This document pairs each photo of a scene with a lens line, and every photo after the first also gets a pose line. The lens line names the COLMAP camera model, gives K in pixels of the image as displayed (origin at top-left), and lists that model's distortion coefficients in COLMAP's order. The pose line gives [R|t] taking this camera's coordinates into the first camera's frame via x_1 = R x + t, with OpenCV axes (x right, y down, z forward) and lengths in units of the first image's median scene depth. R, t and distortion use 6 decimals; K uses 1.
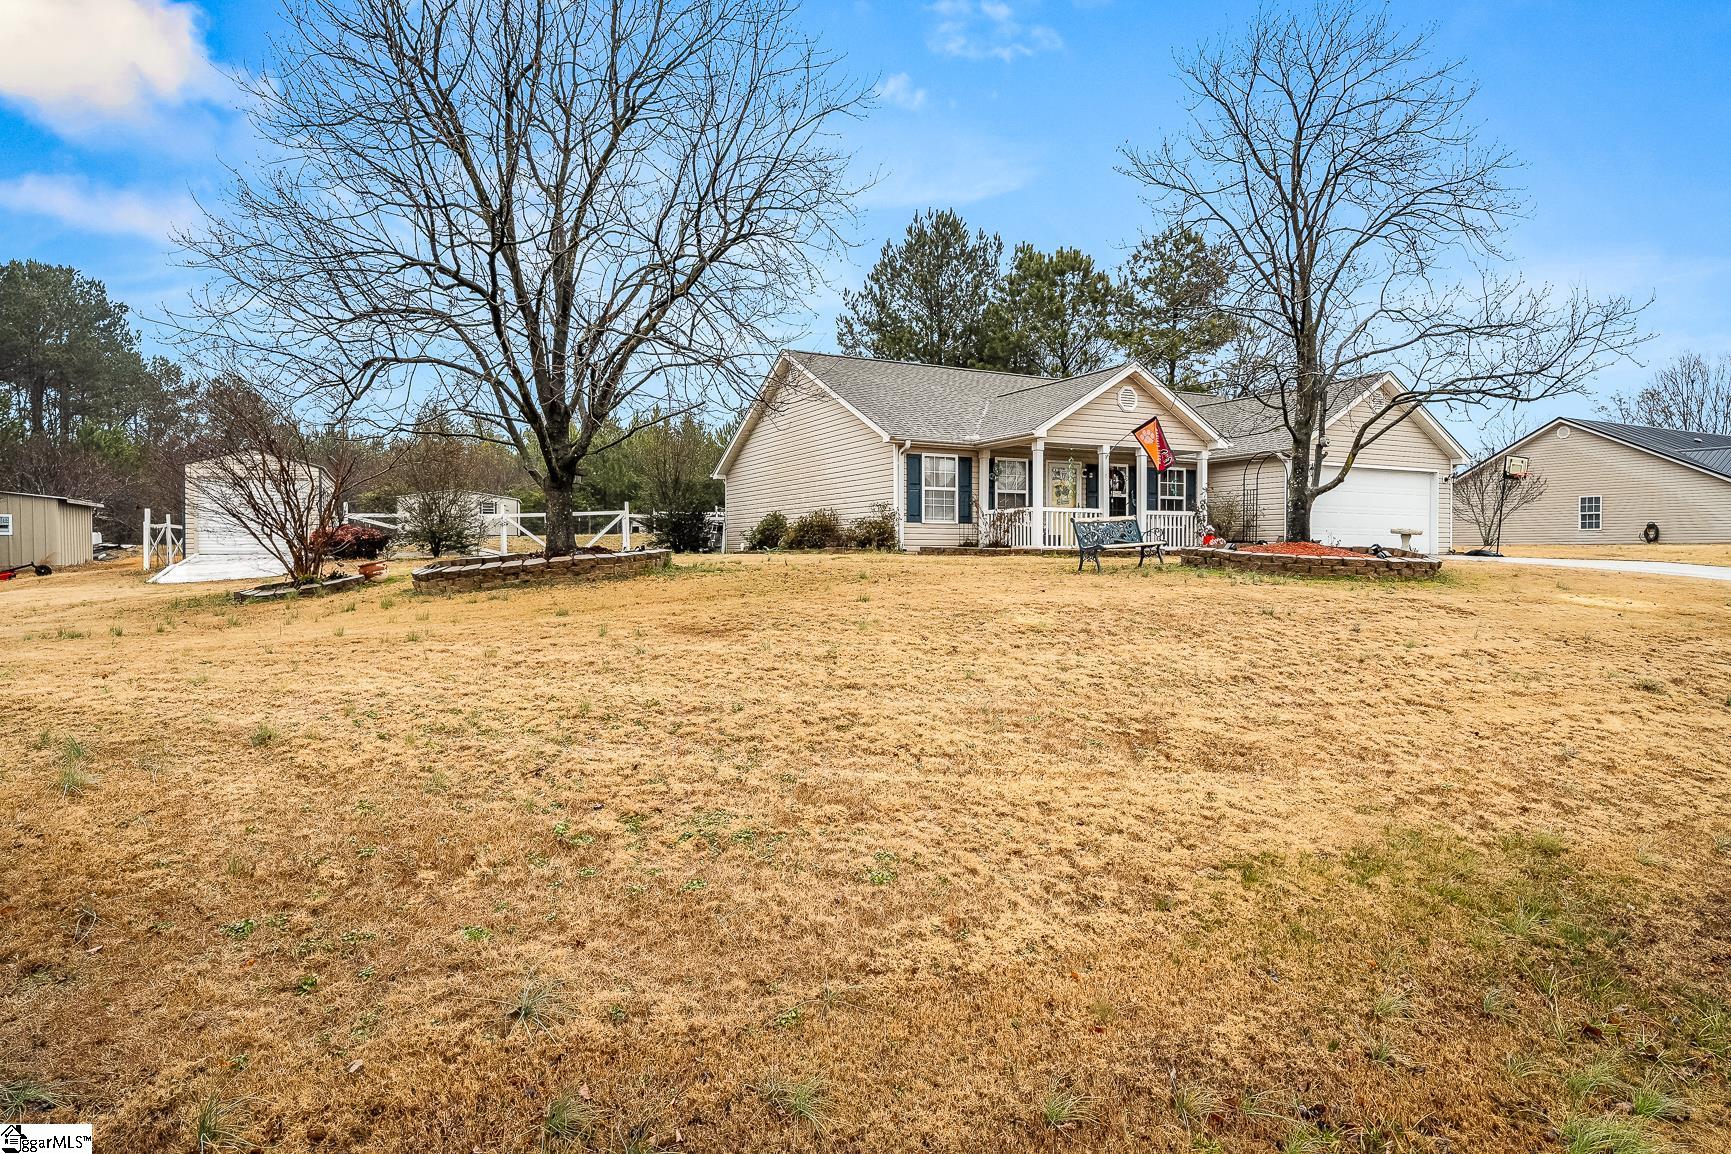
lens RADIAL K [[985.8, 0, 871.1], [0, 985.8, 571.3], [0, 0, 1]] dist [0.014917, 0.000666]
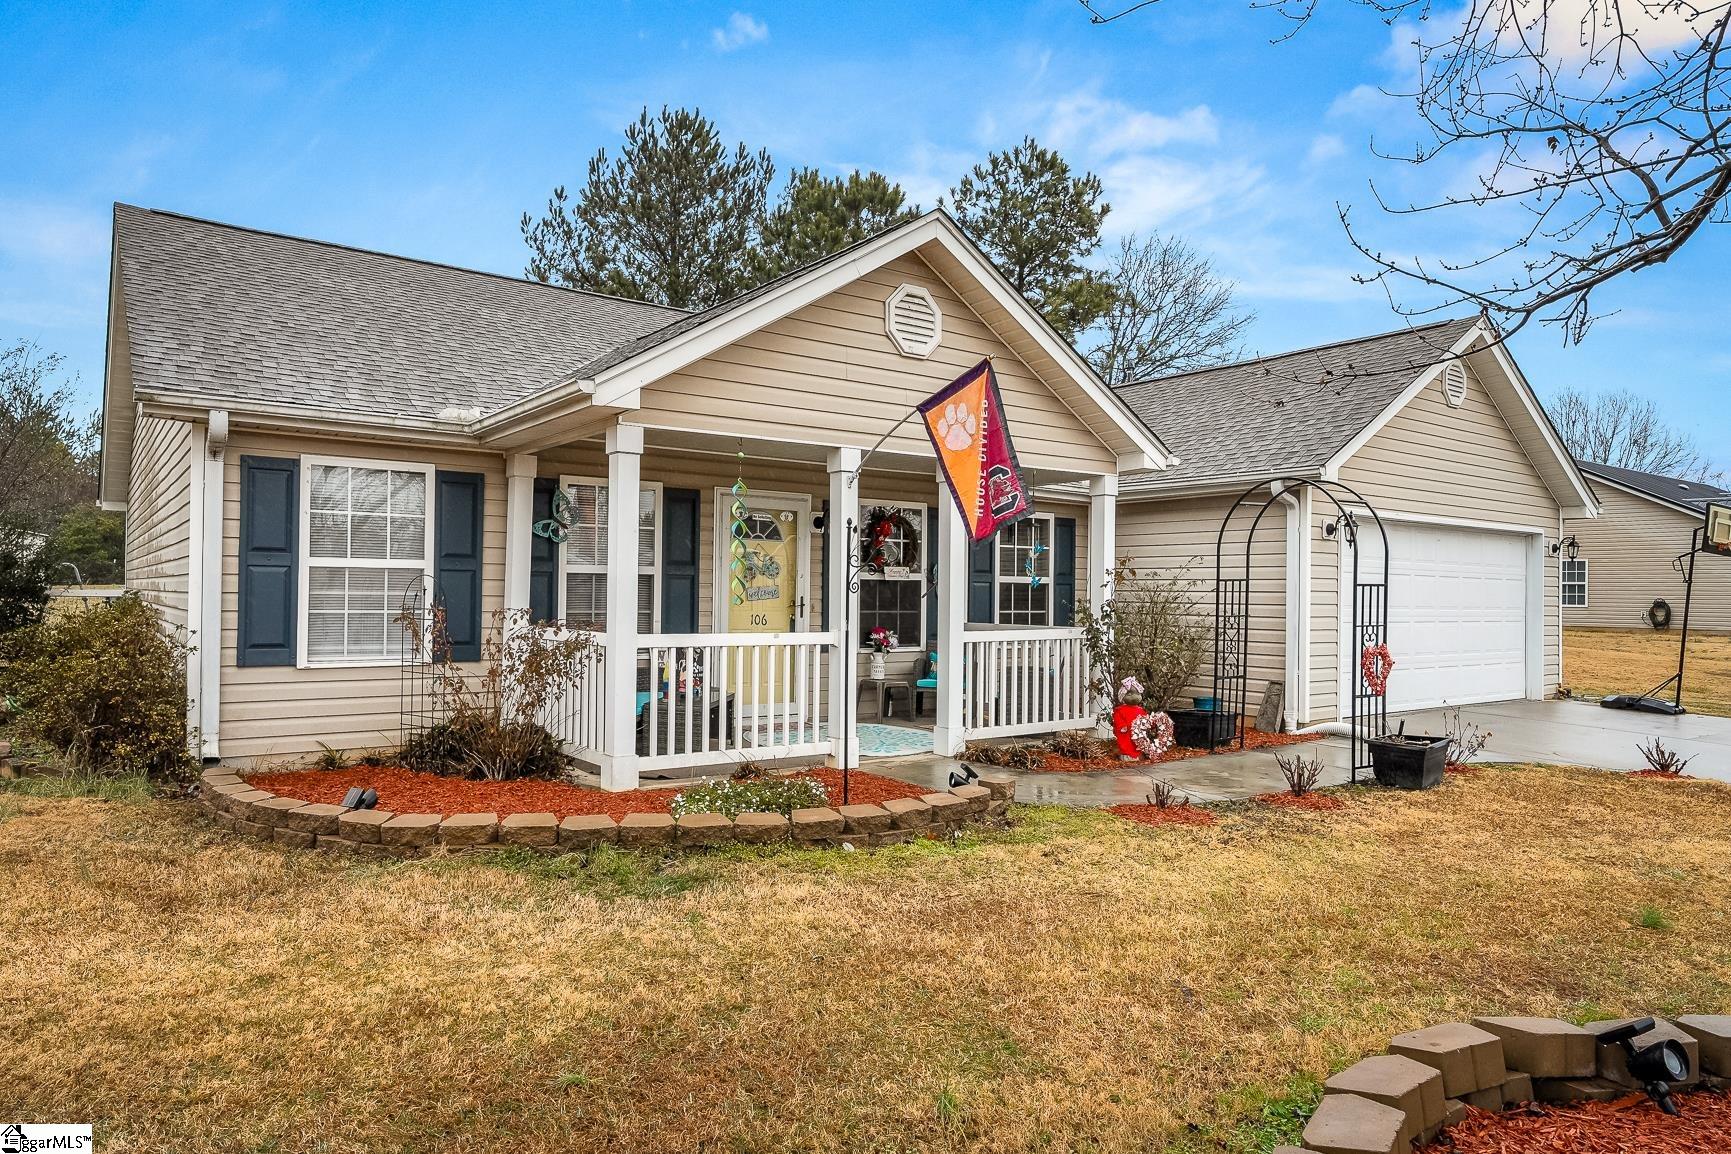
lens RADIAL K [[1064.8, 0, 855.1], [0, 1064.8, 582.6], [0, 0, 1]] dist [-0.004696, 0.000332]
pose [[0.988583, 0.012528, 0.150154, 0.165114], [-0.009000, 0.999668, -0.024155, -0.063752], [-0.150407, 0.022528, 0.988368, 0.563453]]
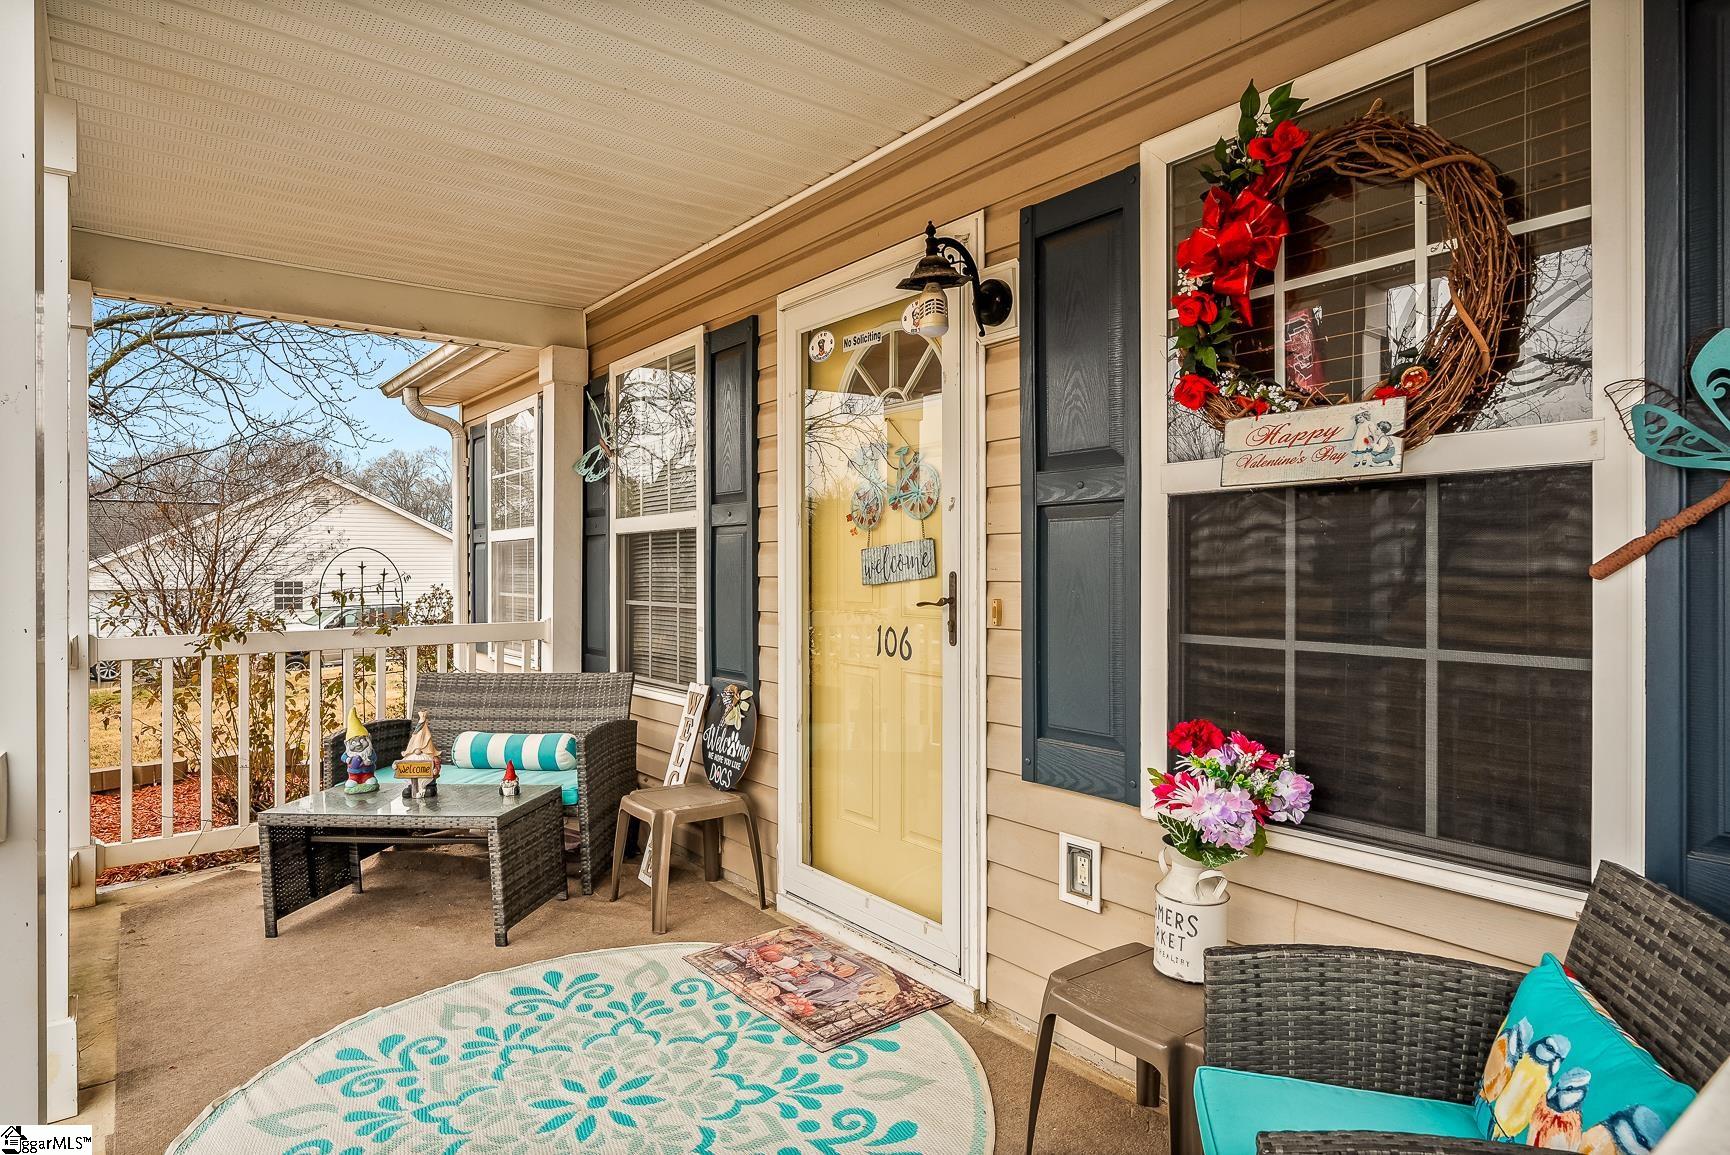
lens RADIAL K [[985.2, 0, 867.8], [0, 985.2, 570.2], [0, 0, 1]] dist [0.014917, 0.000666]
pose [[0.165784, 0.003285, -0.986157, 0.322776], [-0.012568, 0.999920, 0.001218, -0.068626], [0.986082, 0.012192, 0.165812, 0.964570]]
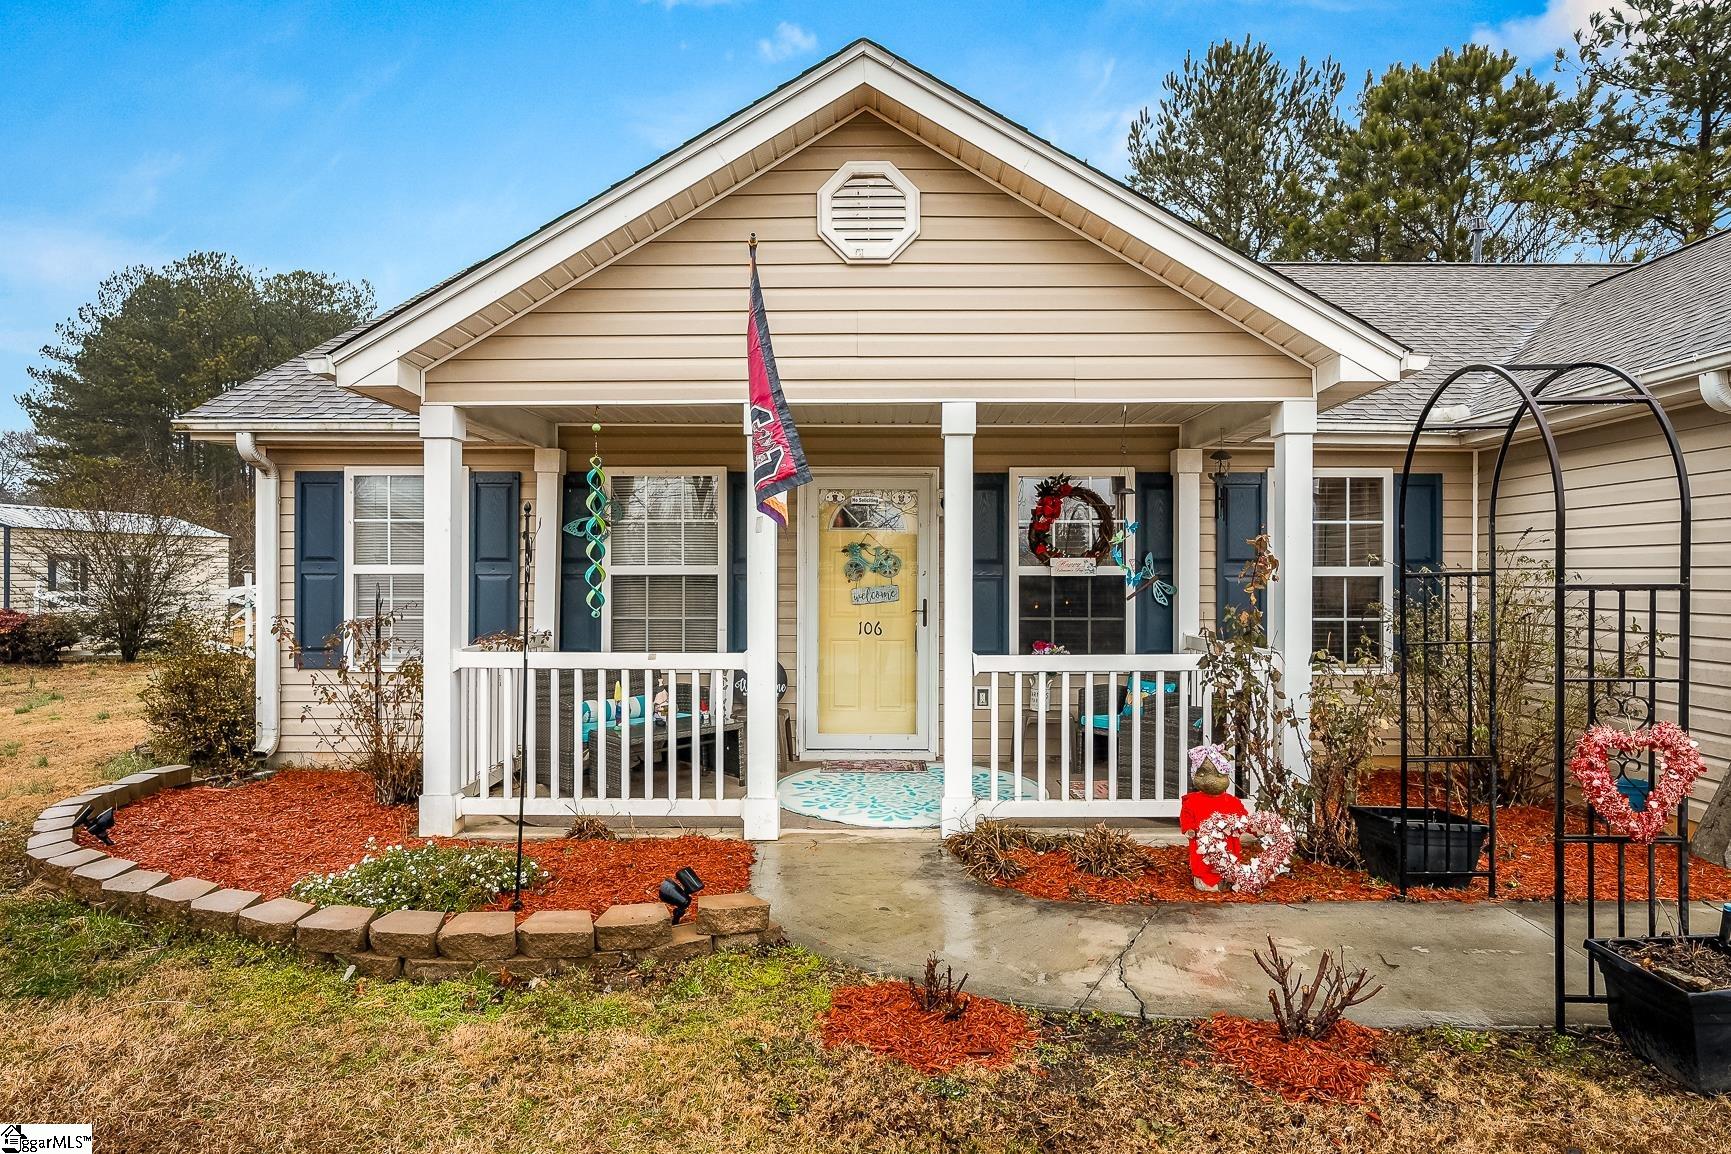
lens RADIAL K [[1052.9, 0, 875.8], [0, 1052.9, 576.1], [0, 0, 1]] dist [-0.004181, -0.001858]
pose [[0.882462, 0.000704, -0.470384, 0.351537], [-0.007833, 0.999882, -0.013199, -0.071188], [0.470319, 0.015332, 0.882363, 0.692764]]
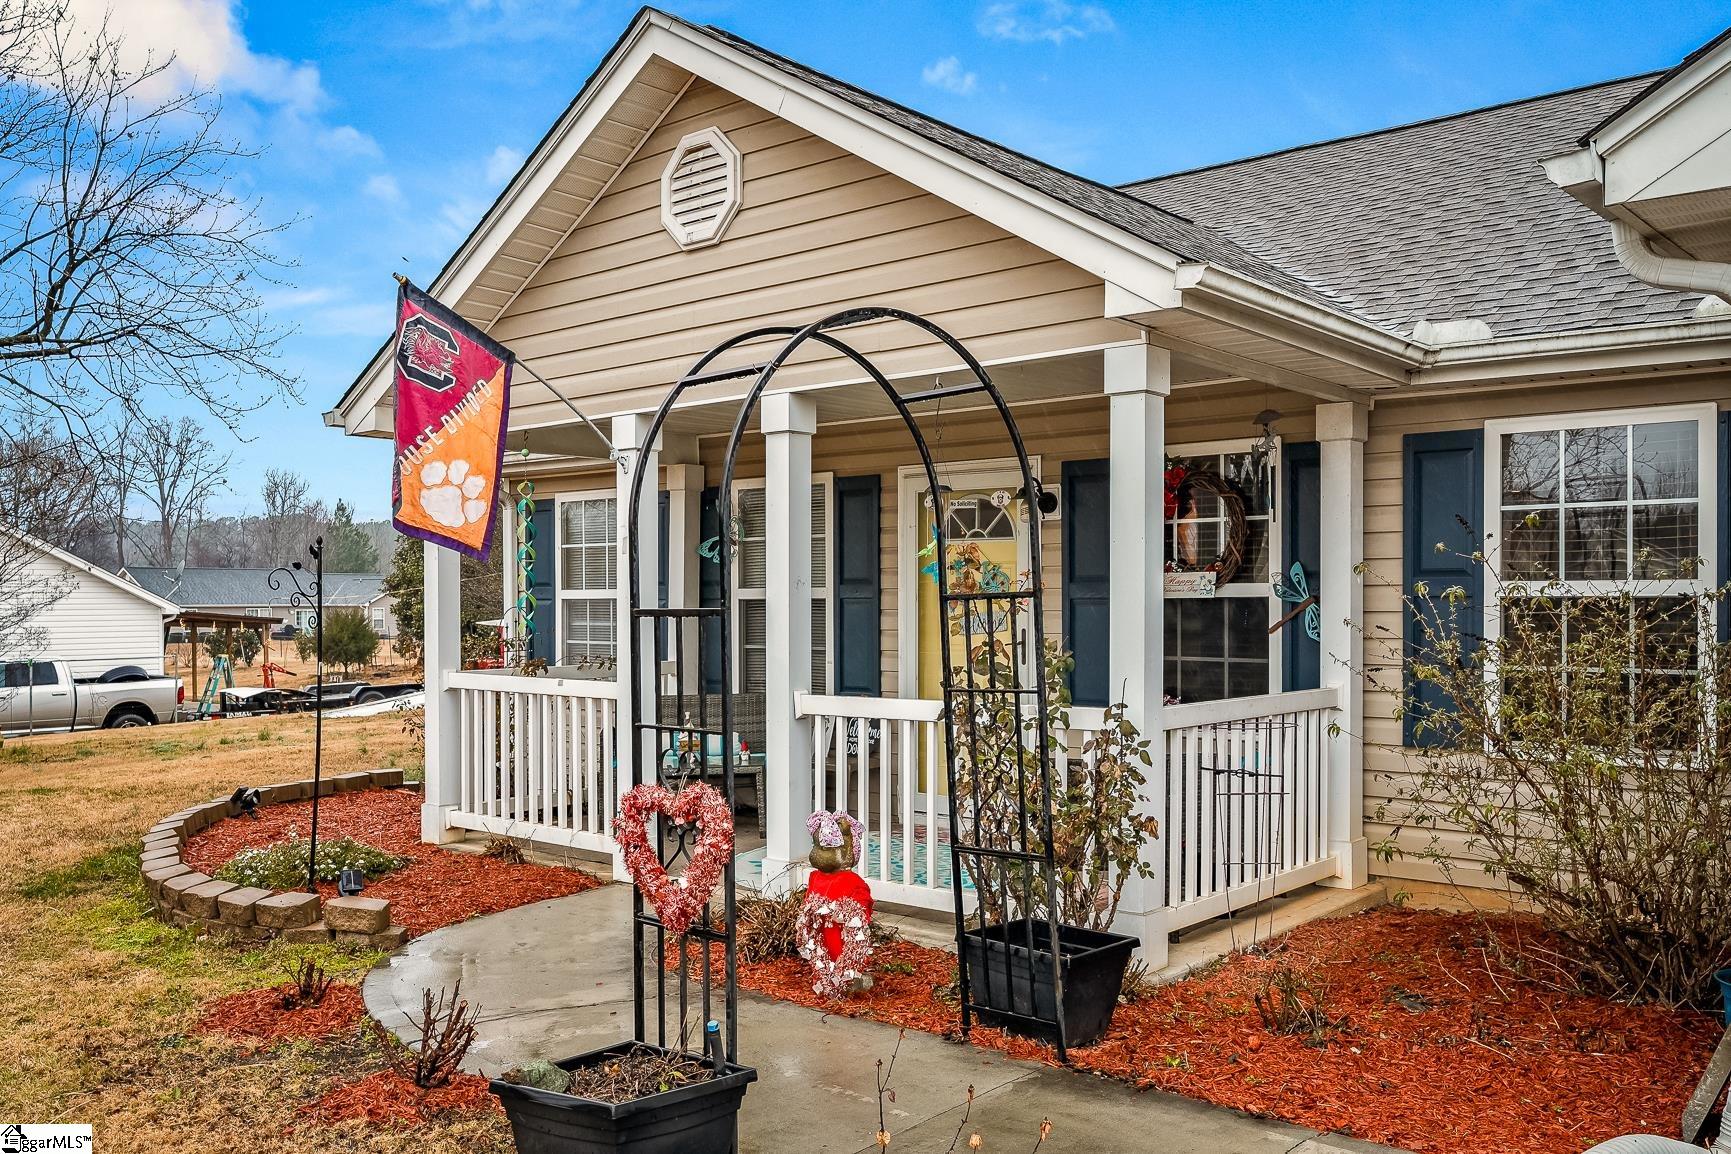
lens RADIAL K [[1483.6, 0, 852.2], [0, 1483.6, 611.9], [0, 0, 1]] dist [0.001443, 0.002187]
pose [[0.353979, 0.006315, -0.935232, 0.531146], [-0.011807, 0.999928, 0.002283, -0.072851], [0.935179, 0.010234, 0.354028, 0.827348]]
